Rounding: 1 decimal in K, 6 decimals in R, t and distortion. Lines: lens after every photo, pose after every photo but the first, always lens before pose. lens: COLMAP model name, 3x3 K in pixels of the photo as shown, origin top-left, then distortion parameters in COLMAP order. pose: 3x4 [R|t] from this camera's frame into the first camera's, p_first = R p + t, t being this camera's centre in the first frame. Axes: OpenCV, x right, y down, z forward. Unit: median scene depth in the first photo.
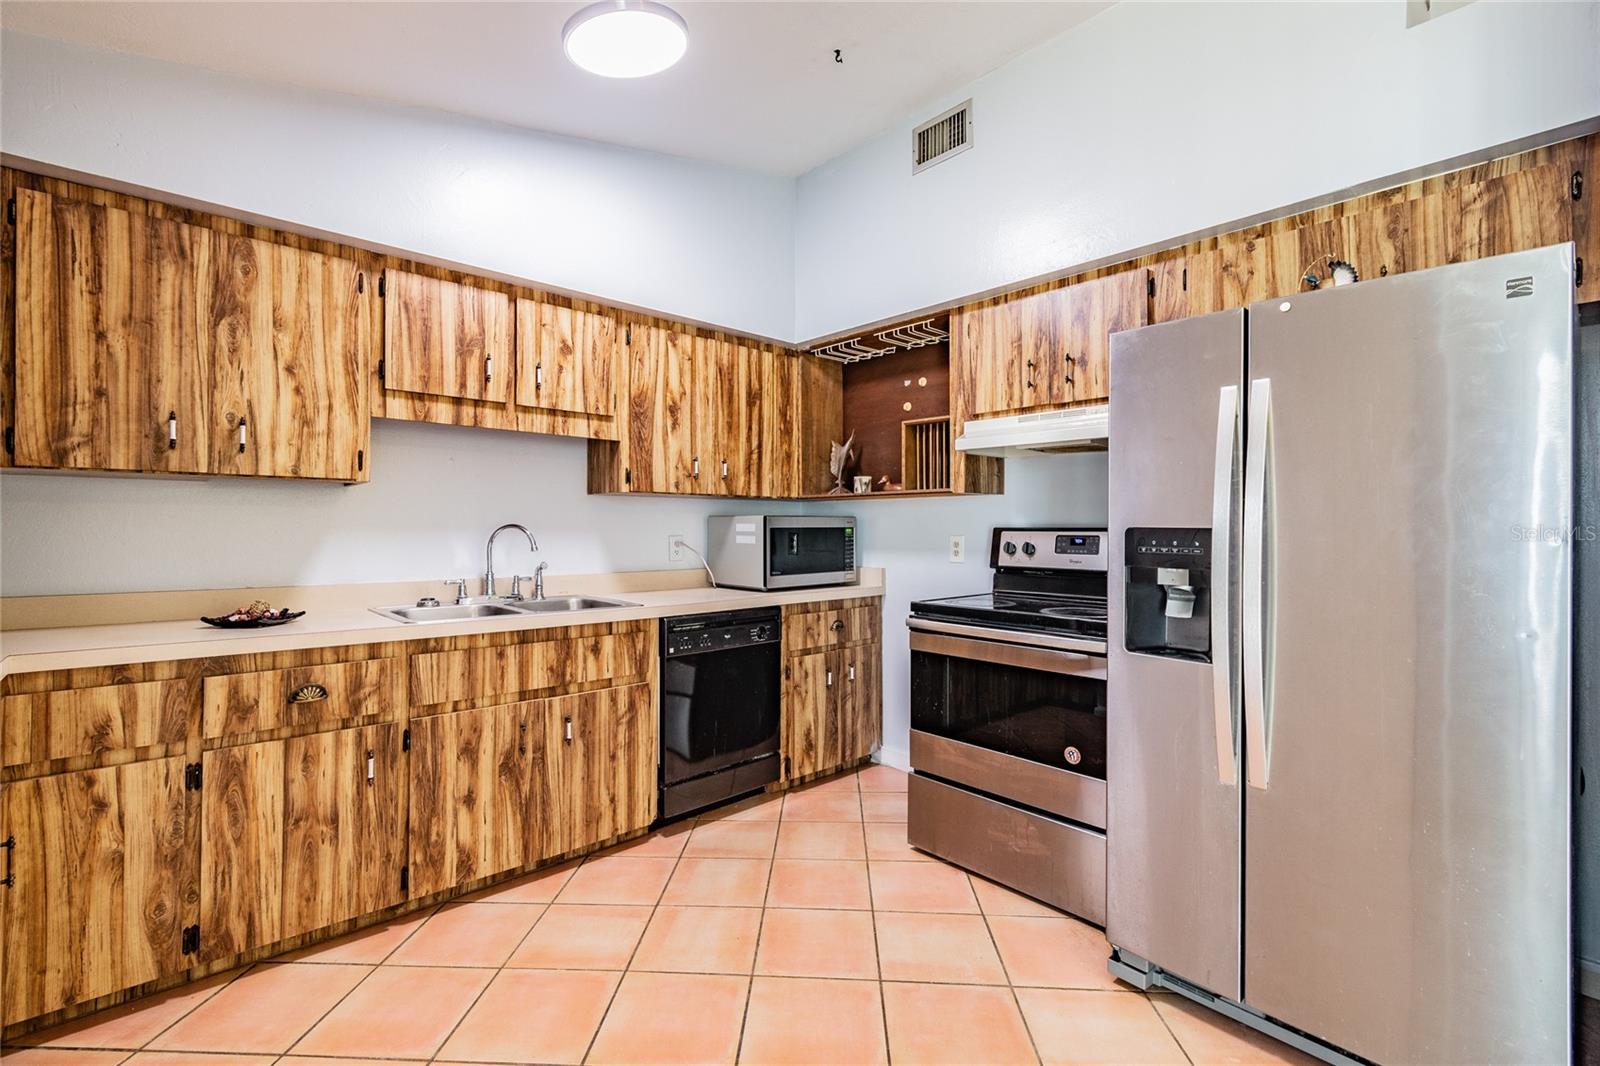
lens RADIAL K [[706.2, 0, 788.5], [0, 706.2, 530.1], [0, 0, 1]] dist [-0.000400, -0.000353]
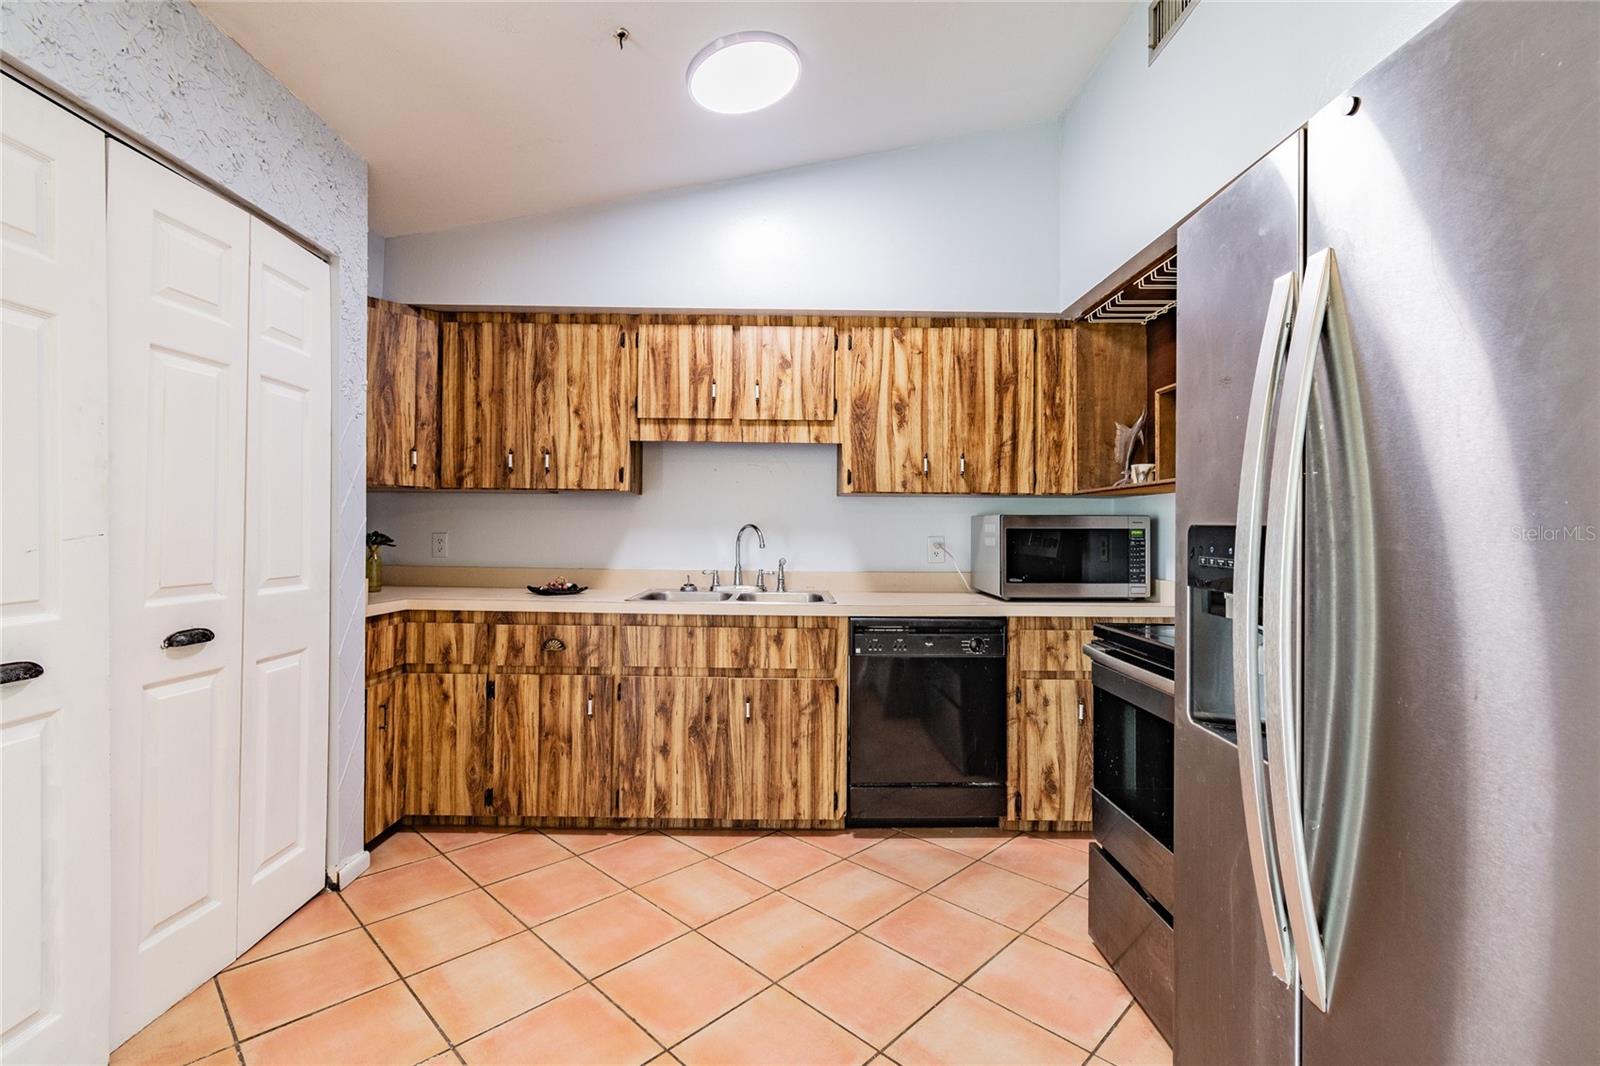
lens RADIAL K [[706.2, 0, 792.6], [0, 706.2, 528.7], [0, 0, 1]] dist [-0.000400, -0.000353]
pose [[0.749067, 0.004097, -0.662482, 0.474715], [-0.009068, 0.999951, -0.004069, 0.003869], [0.662433, 0.009055, 0.749067, 0.214763]]
